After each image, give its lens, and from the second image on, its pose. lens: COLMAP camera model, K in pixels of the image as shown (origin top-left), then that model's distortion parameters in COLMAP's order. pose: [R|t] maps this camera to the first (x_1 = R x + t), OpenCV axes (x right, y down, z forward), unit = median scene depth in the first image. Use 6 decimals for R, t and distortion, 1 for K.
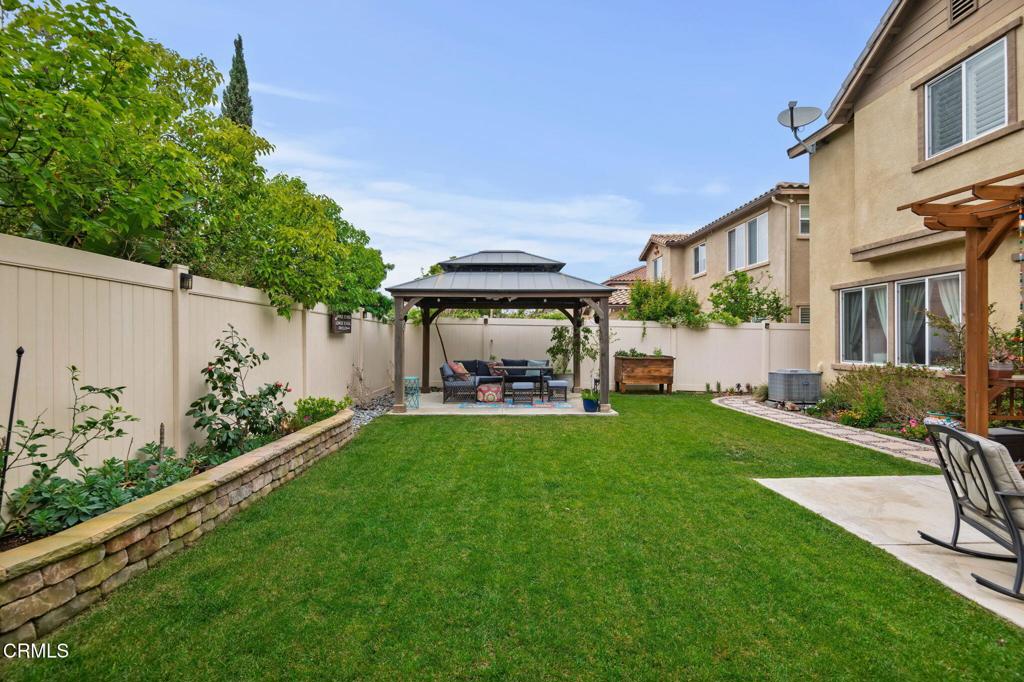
lens RADIAL K [[482.9, 0, 512.0], [0, 482.9, 341.0], [0, 0, 1]] dist [0.002188, -0.004590]
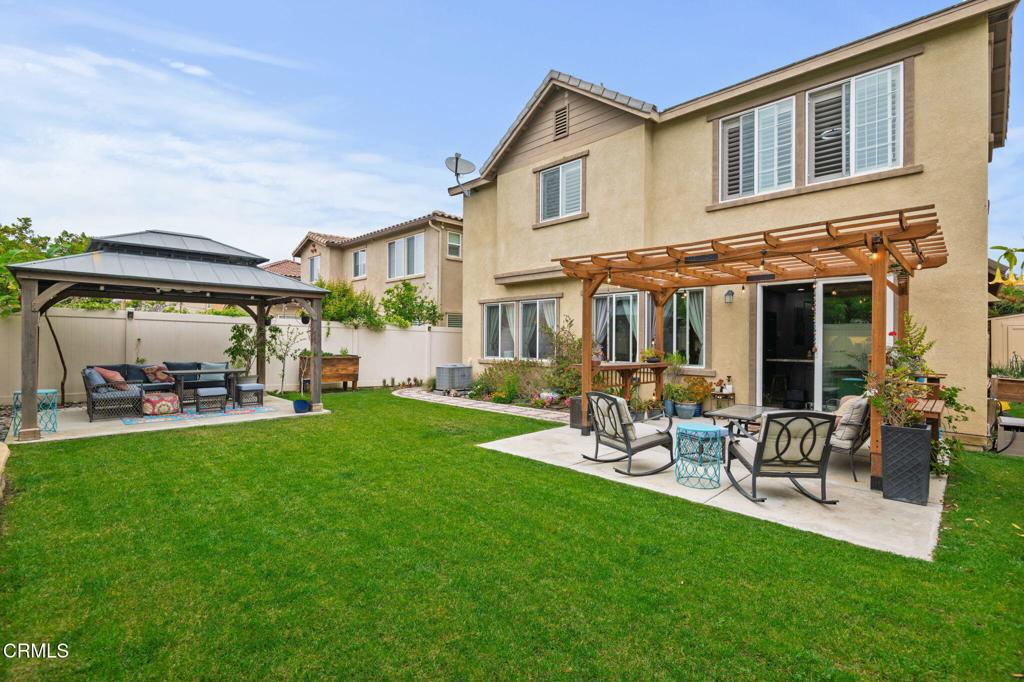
lens RADIAL K [[506.1, 0, 514.8], [0, 506.1, 340.2], [0, 0, 1]] dist [-0.001047, -0.001383]
pose [[0.701224, 0.004588, 0.712927, -0.253269], [-0.008442, 0.999963, 0.001869, -0.007815], [-0.712892, -0.007329, 0.701236, -0.042192]]
